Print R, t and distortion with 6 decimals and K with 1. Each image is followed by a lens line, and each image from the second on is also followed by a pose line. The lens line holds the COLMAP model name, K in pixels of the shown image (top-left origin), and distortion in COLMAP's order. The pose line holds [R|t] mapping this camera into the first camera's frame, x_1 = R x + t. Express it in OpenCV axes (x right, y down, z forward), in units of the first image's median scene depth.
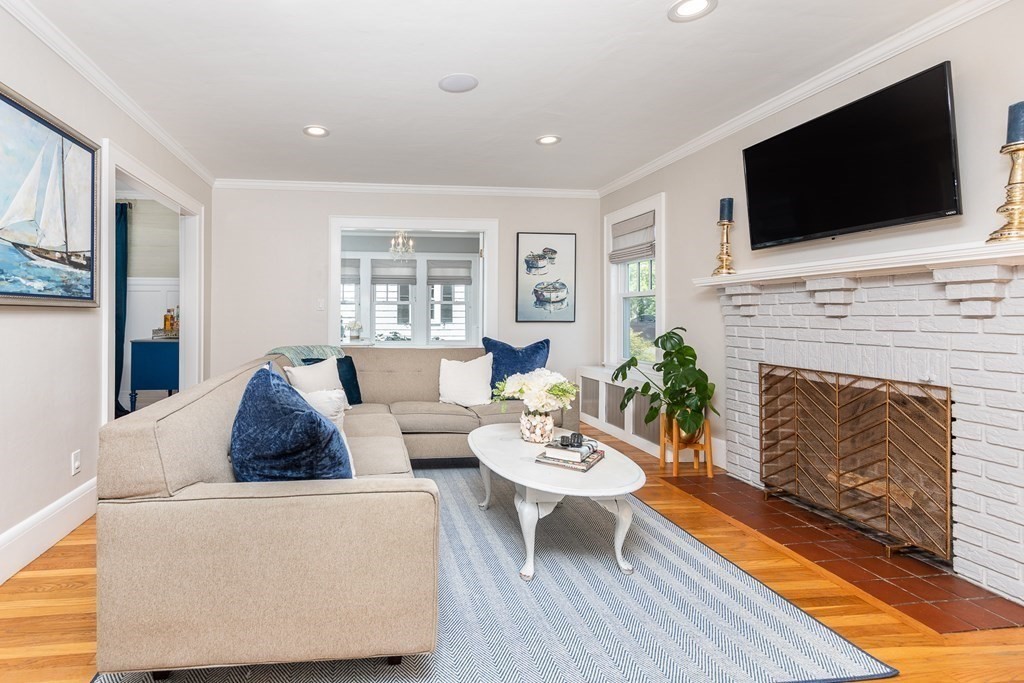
lens RADIAL K [[578.3, 0, 472.8], [0, 578.3, 307.2], [0, 0, 1]] dist [0.014673, -0.000124]
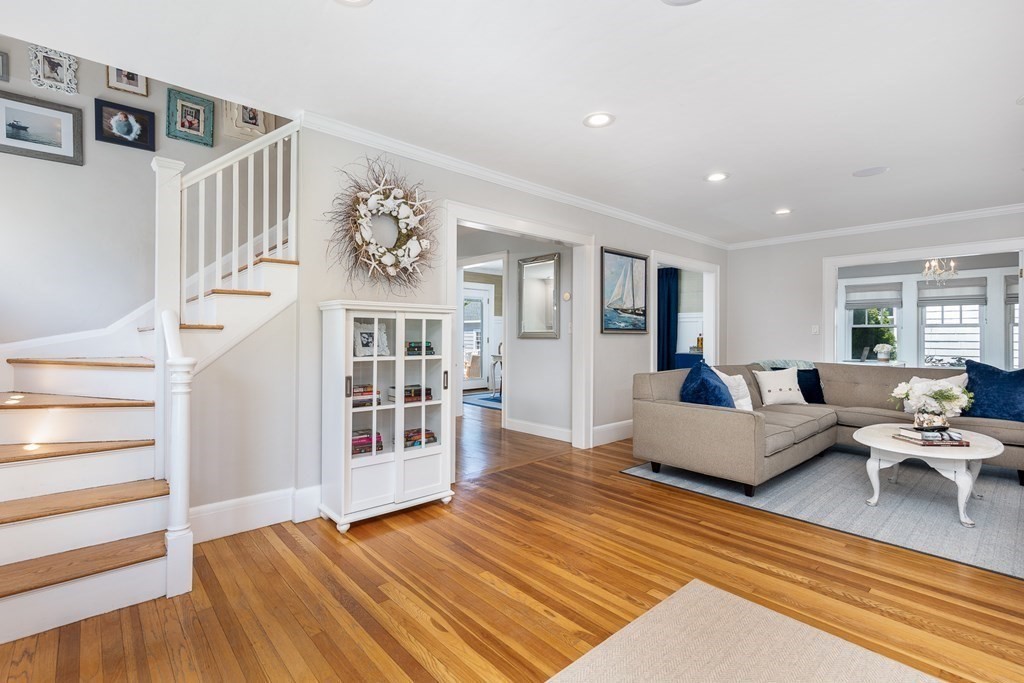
lens RADIAL K [[480.0, 0, 511.5], [0, 480.0, 336.1], [0, 0, 1]] dist [0.003087, 0.000043]
pose [[0.621685, 0.000968, -0.783267, 0.400844], [0.006716, 0.999956, 0.006567, -0.005877], [0.783239, -0.009343, 0.621651, -0.453876]]
